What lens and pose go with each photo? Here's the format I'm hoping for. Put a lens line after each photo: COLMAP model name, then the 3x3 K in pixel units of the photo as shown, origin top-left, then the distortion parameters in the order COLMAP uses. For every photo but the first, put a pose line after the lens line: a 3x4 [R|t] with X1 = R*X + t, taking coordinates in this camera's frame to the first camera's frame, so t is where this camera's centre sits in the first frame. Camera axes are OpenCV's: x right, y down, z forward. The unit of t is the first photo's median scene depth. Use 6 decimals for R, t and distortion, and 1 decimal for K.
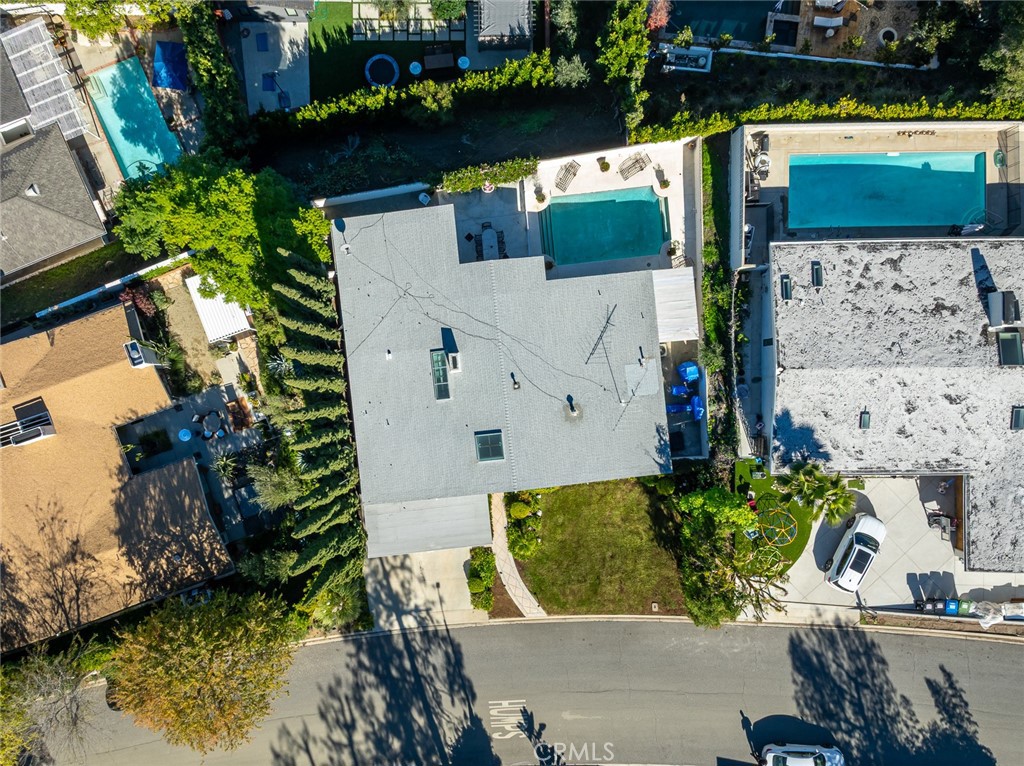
lens RADIAL K [[691.3, 0, 513.1], [0, 691.3, 386.9], [0, 0, 1]] dist [0.193684, -0.252233]
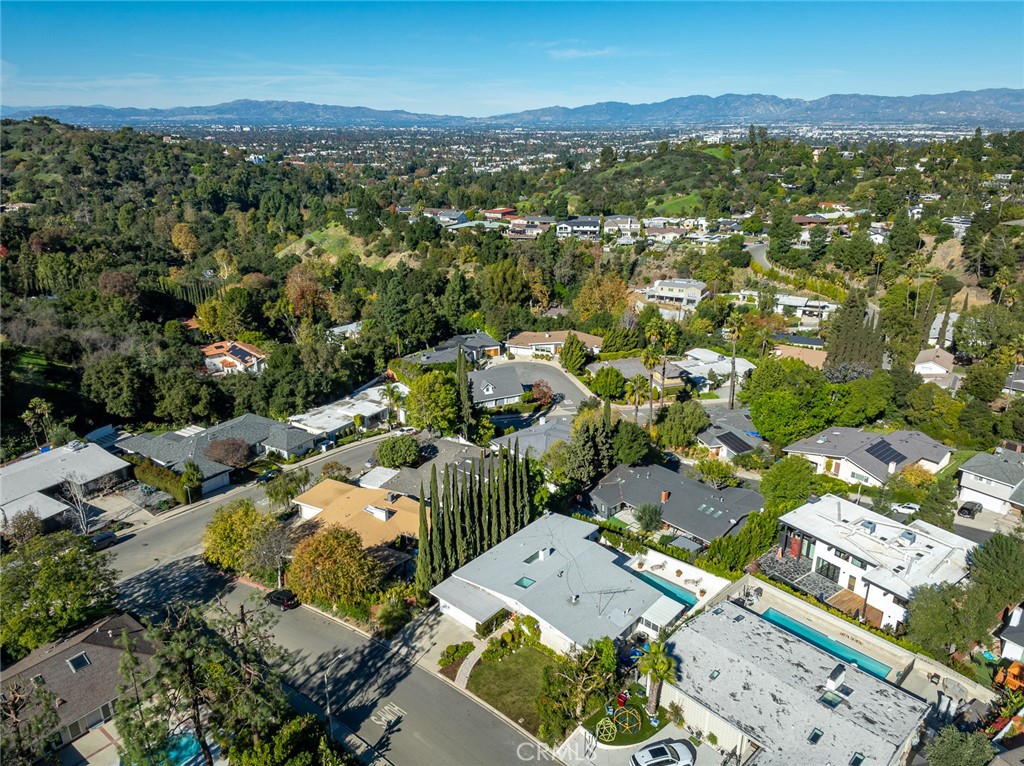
lens RADIAL K [[691.3, 0, 513.1], [0, 691.3, 386.9], [0, 0, 1]] dist [0.193684, -0.252233]
pose [[0.678905, 0.242578, -0.692996, 1.032797], [-0.734226, 0.224297, -0.640783, 1.110755], [-0.000003, 0.943847, 0.330384, -0.059143]]
